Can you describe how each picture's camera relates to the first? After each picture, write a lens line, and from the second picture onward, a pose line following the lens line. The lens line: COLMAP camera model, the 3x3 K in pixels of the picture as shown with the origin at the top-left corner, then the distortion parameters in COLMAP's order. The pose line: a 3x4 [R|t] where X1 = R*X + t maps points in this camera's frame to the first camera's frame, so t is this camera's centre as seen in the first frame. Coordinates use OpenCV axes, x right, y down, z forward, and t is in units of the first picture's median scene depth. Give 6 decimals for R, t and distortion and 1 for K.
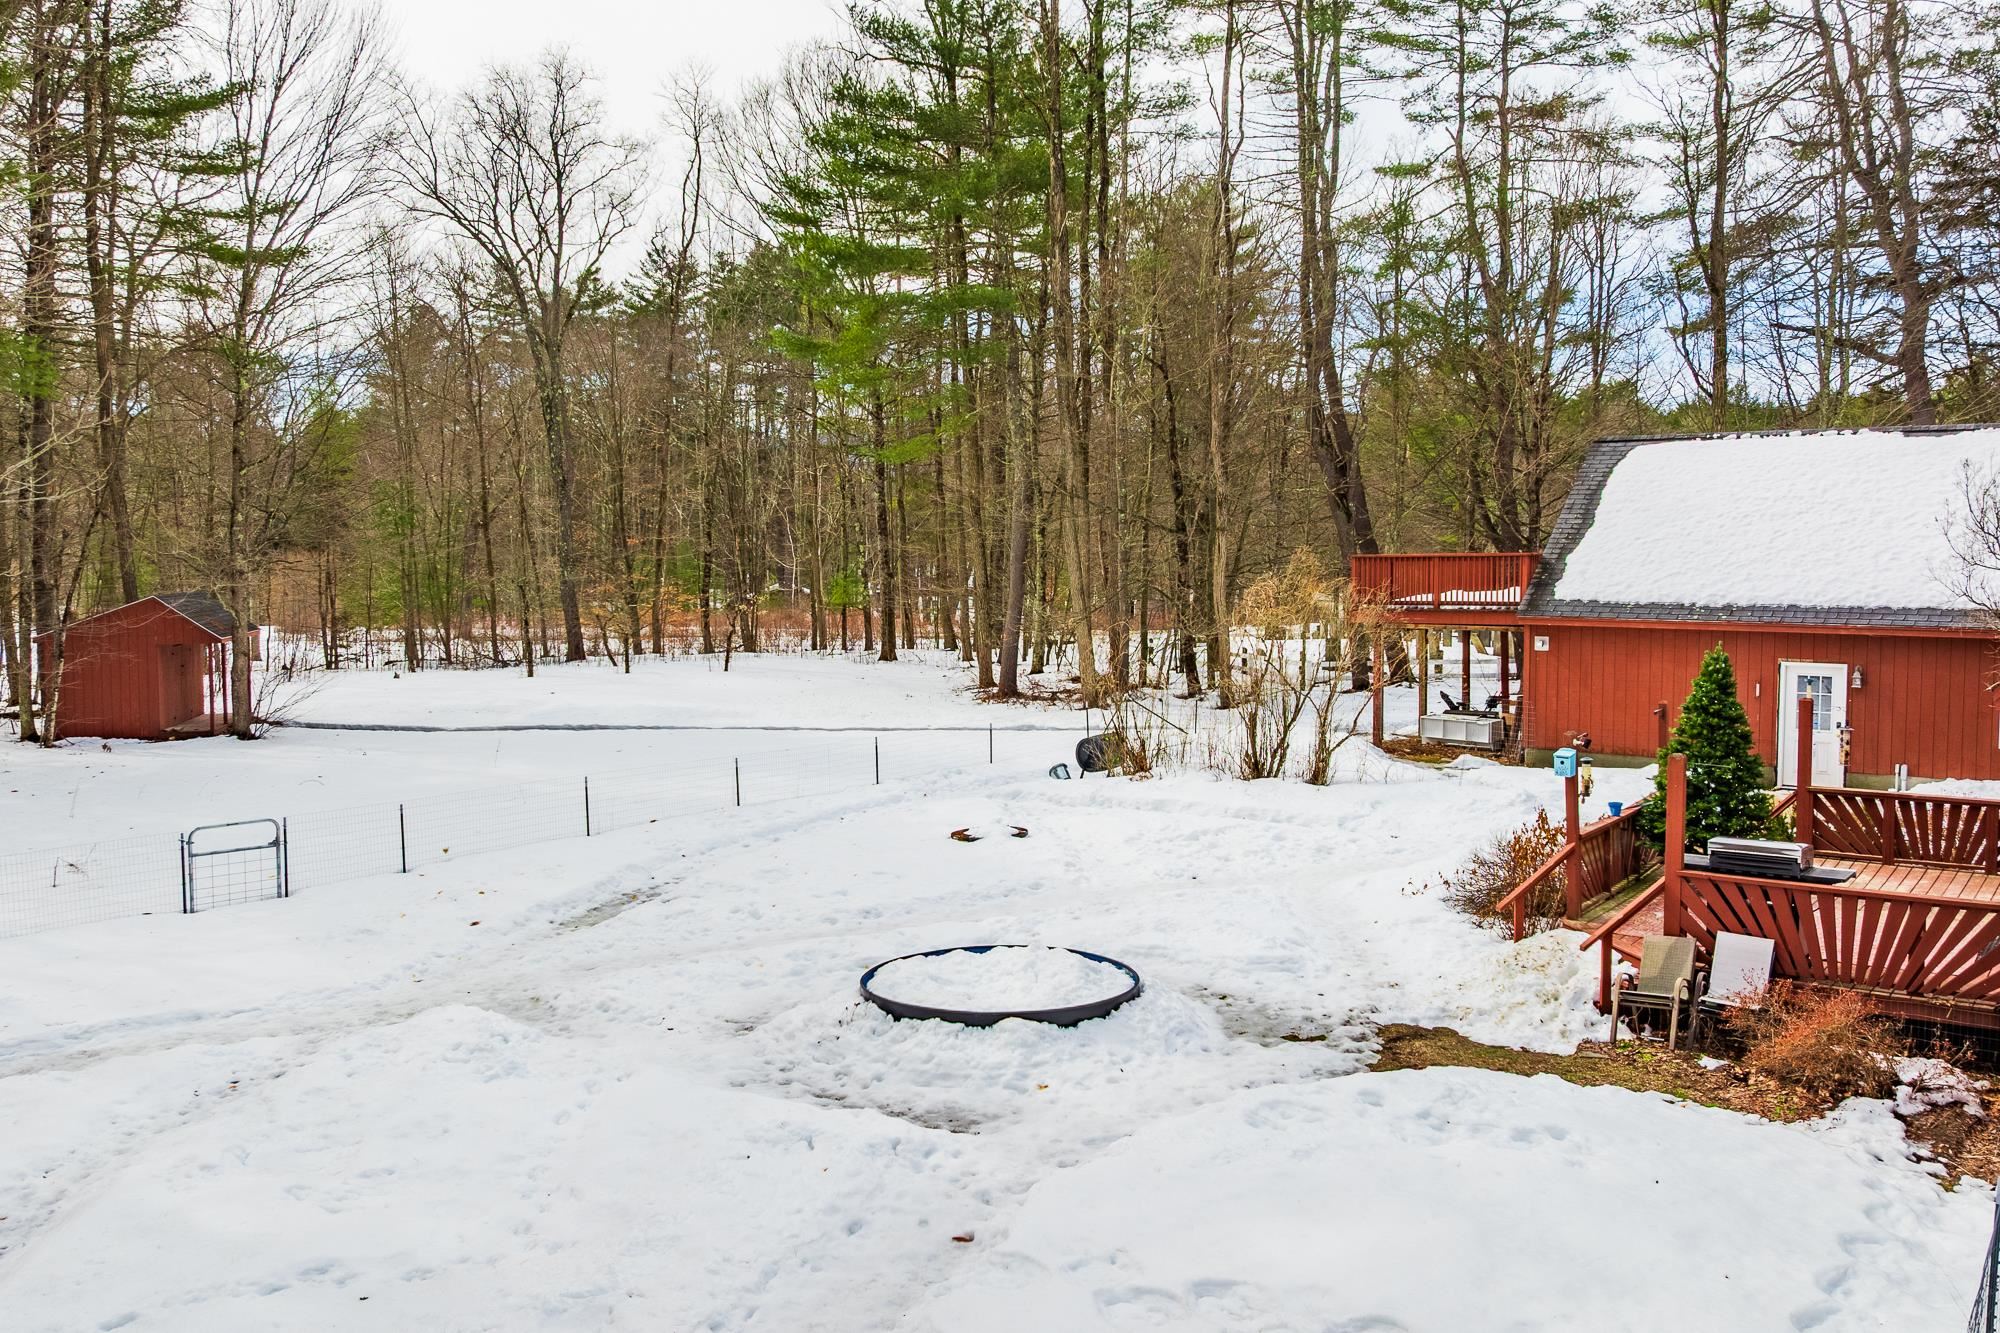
lens RADIAL K [[1672.6, 0, 1031.2], [0, 1672.6, 662.9], [0, 0, 1]] dist [0.008998, -0.076354]
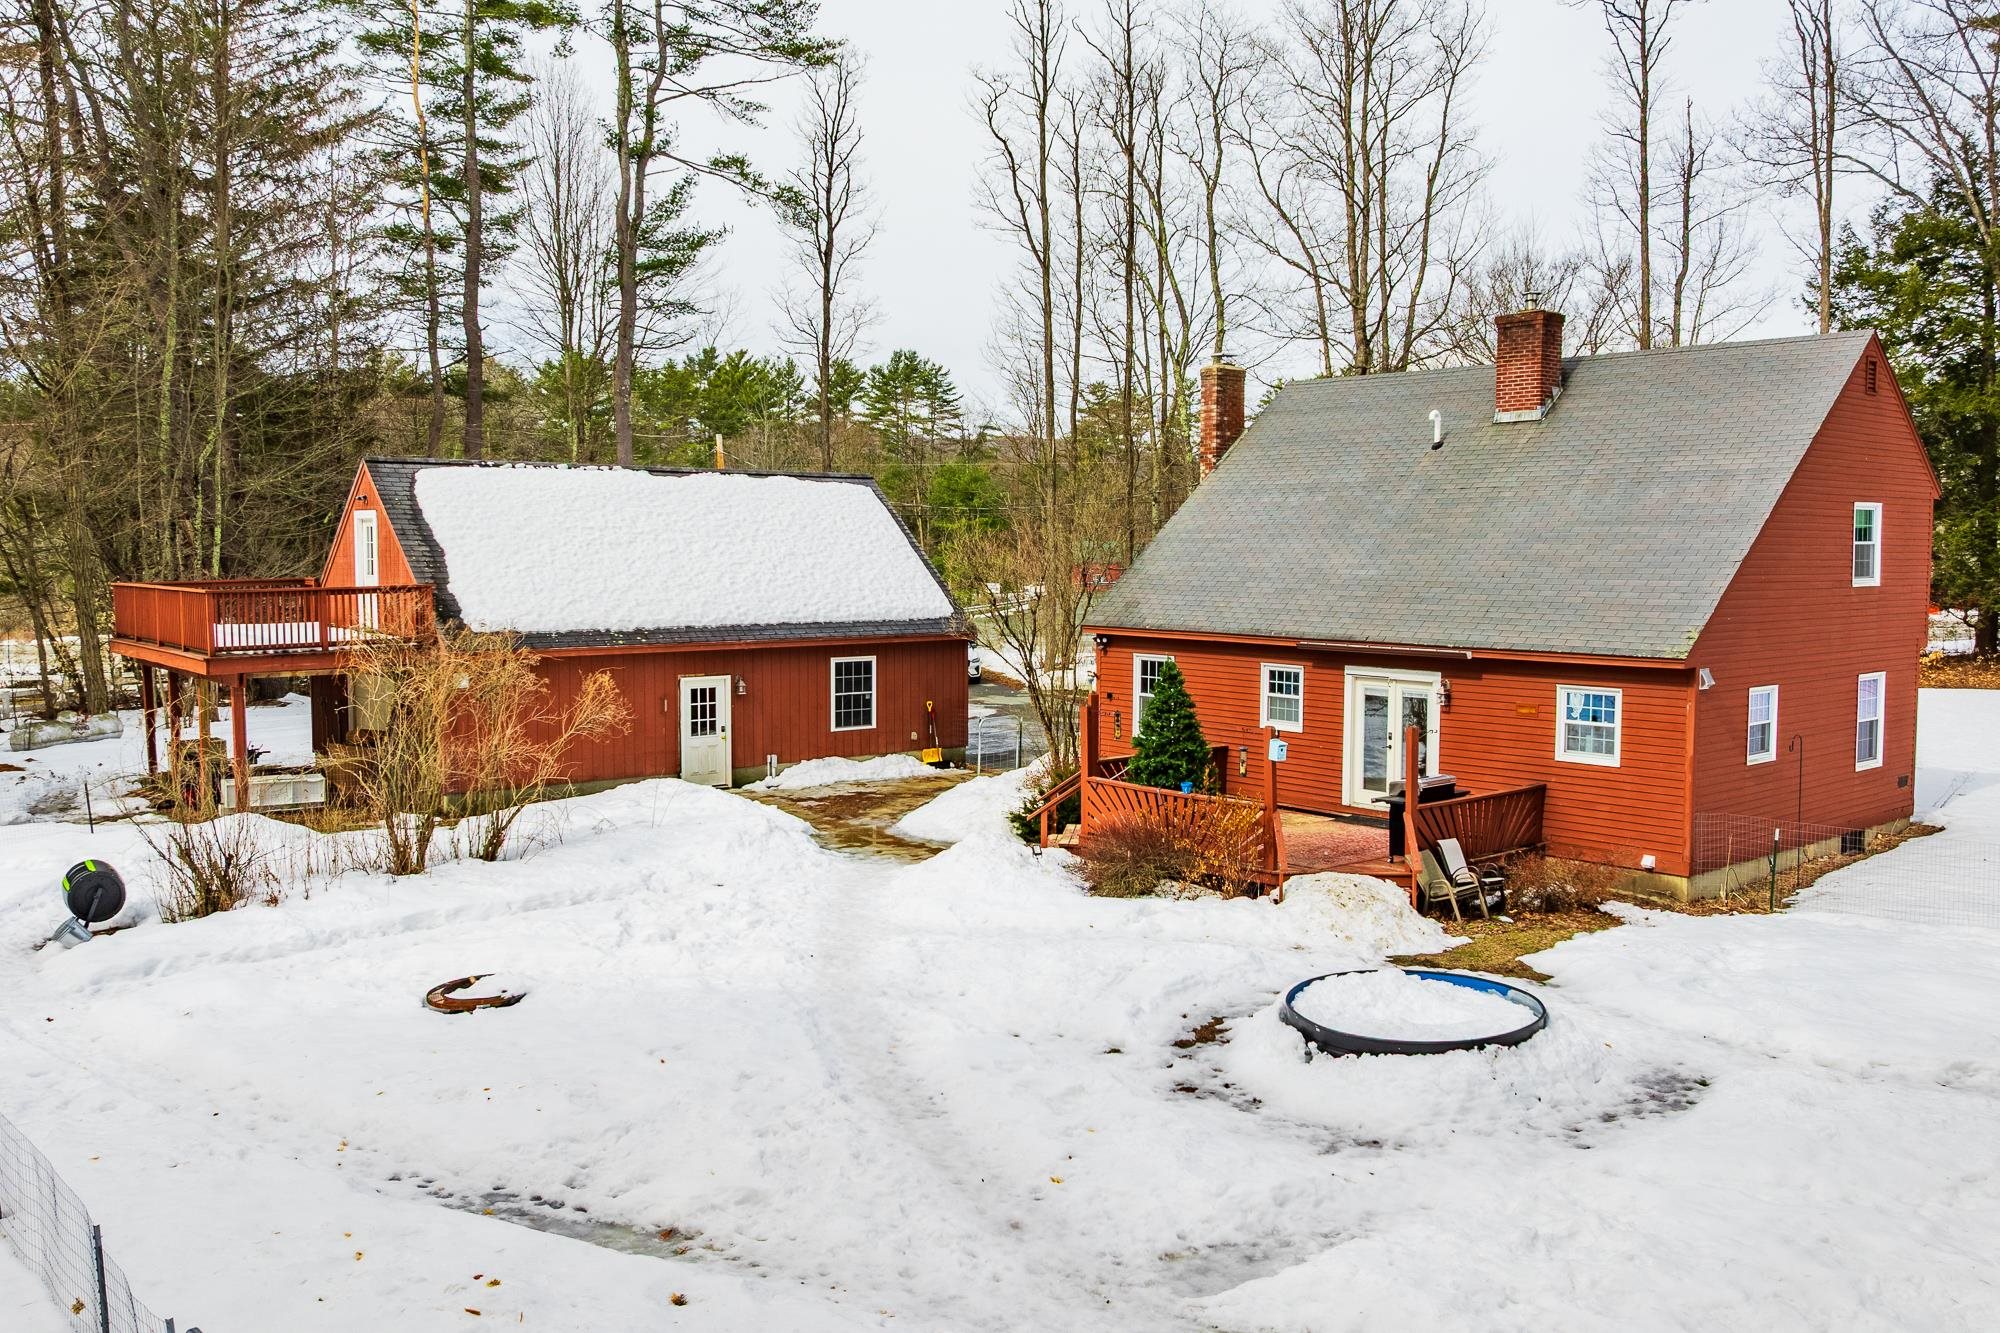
lens RADIAL K [[1683.4, 0, 1037.0], [0, 1683.4, 661.4], [0, 0, 1]] dist [-0.003552, 0.005793]
pose [[0.224579, -0.066619, 0.972176, -0.333516], [0.072504, 0.996037, 0.051505, -0.029982], [-0.971755, 0.058919, 0.228520, 0.298877]]
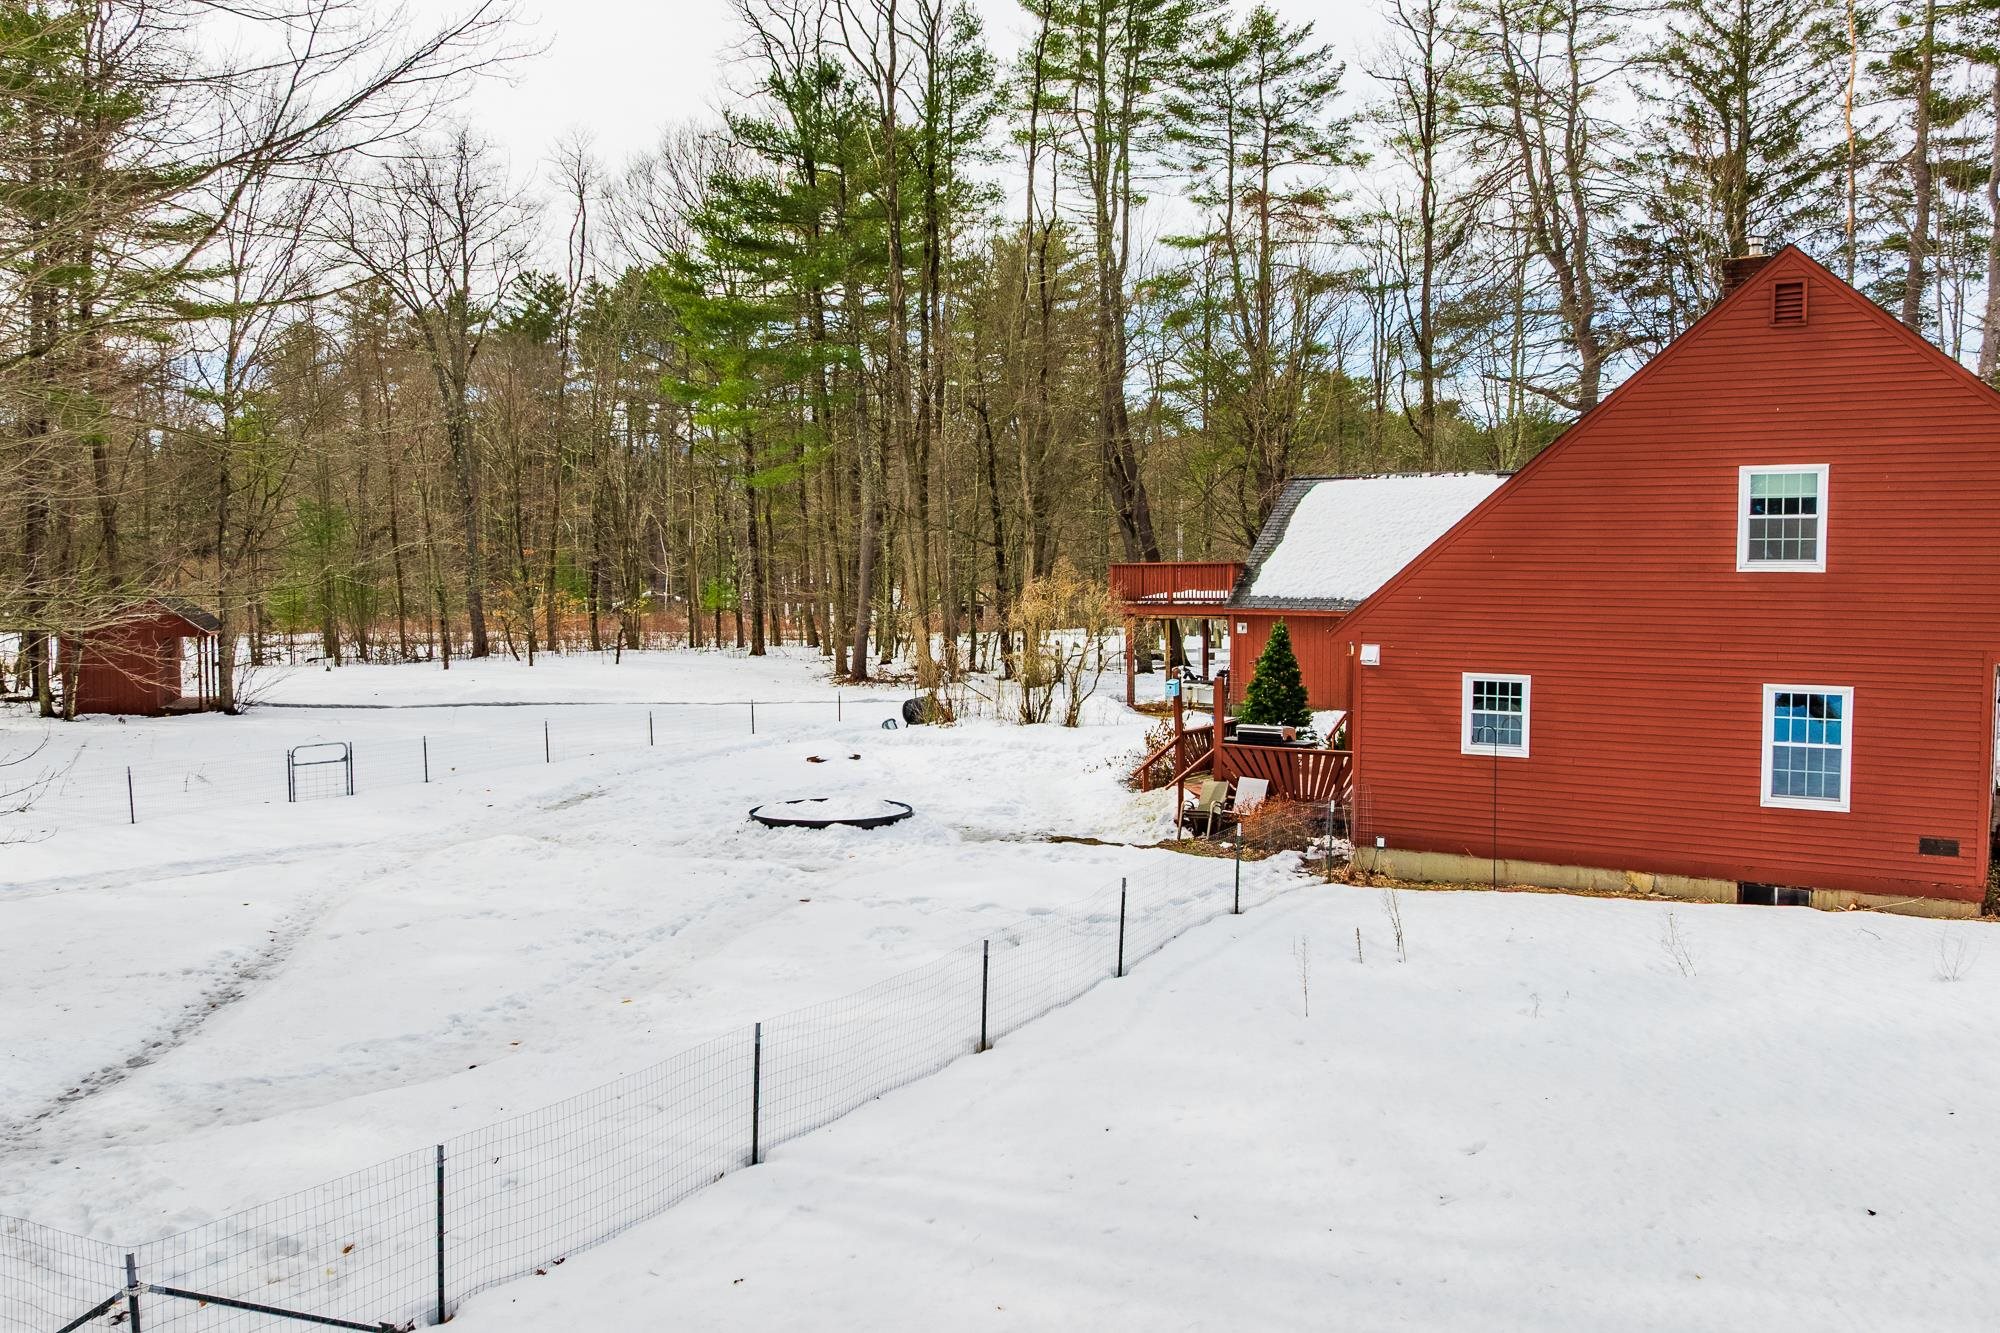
lens RADIAL K [[1672.6, 0, 1031.2], [0, 1672.6, 662.9], [0, 0, 1]] dist [0.008998, -0.076354]
pose [[0.996913, -0.005704, 0.078307, 0.015964], [0.006111, 0.999969, -0.004969, 0.014270], [-0.078276, 0.005432, 0.996917, -0.220851]]
